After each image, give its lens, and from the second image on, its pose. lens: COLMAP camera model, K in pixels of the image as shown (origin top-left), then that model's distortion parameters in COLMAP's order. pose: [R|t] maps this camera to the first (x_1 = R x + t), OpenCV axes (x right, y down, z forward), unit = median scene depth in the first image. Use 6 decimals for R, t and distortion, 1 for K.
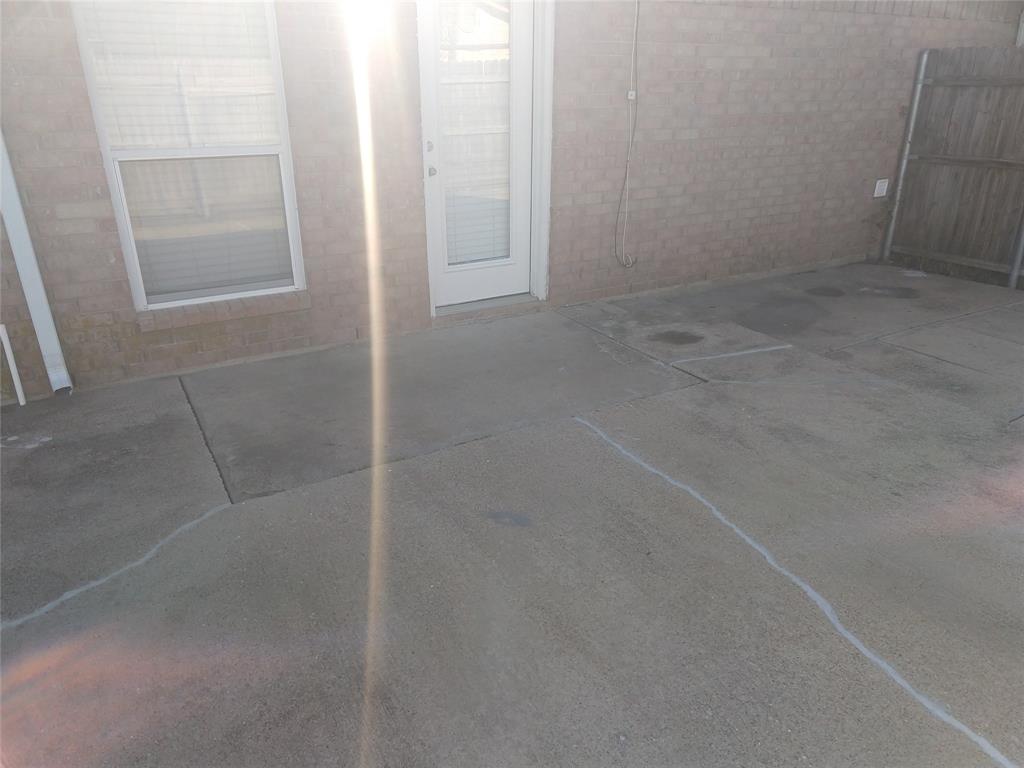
lens RADIAL K [[739.3, 0, 514.2], [0, 739.3, 381.5], [0, 0, 1]] dist [0.048352, -0.029695]
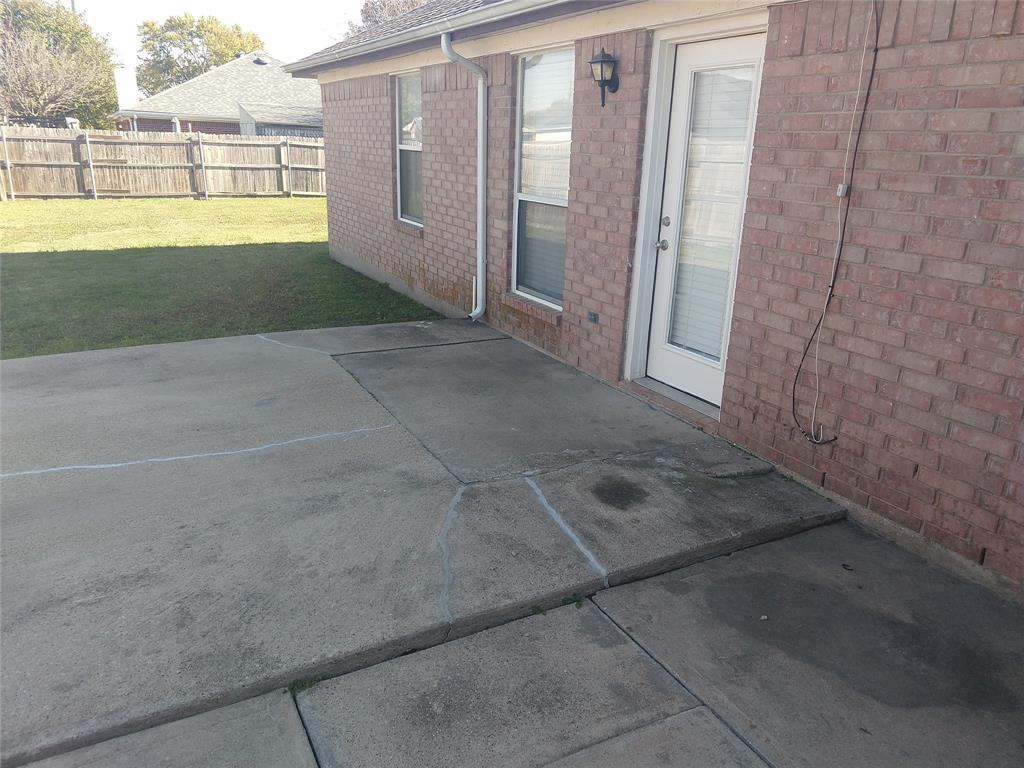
lens RADIAL K [[739.3, 0, 514.2], [0, 739.3, 381.5], [0, 0, 1]] dist [0.048352, -0.029695]
pose [[-0.046563, 0.303421, -0.951718, 0.917091], [-0.404517, 0.865407, 0.295696, -0.340399], [0.913344, 0.398755, 0.082443, 0.803512]]
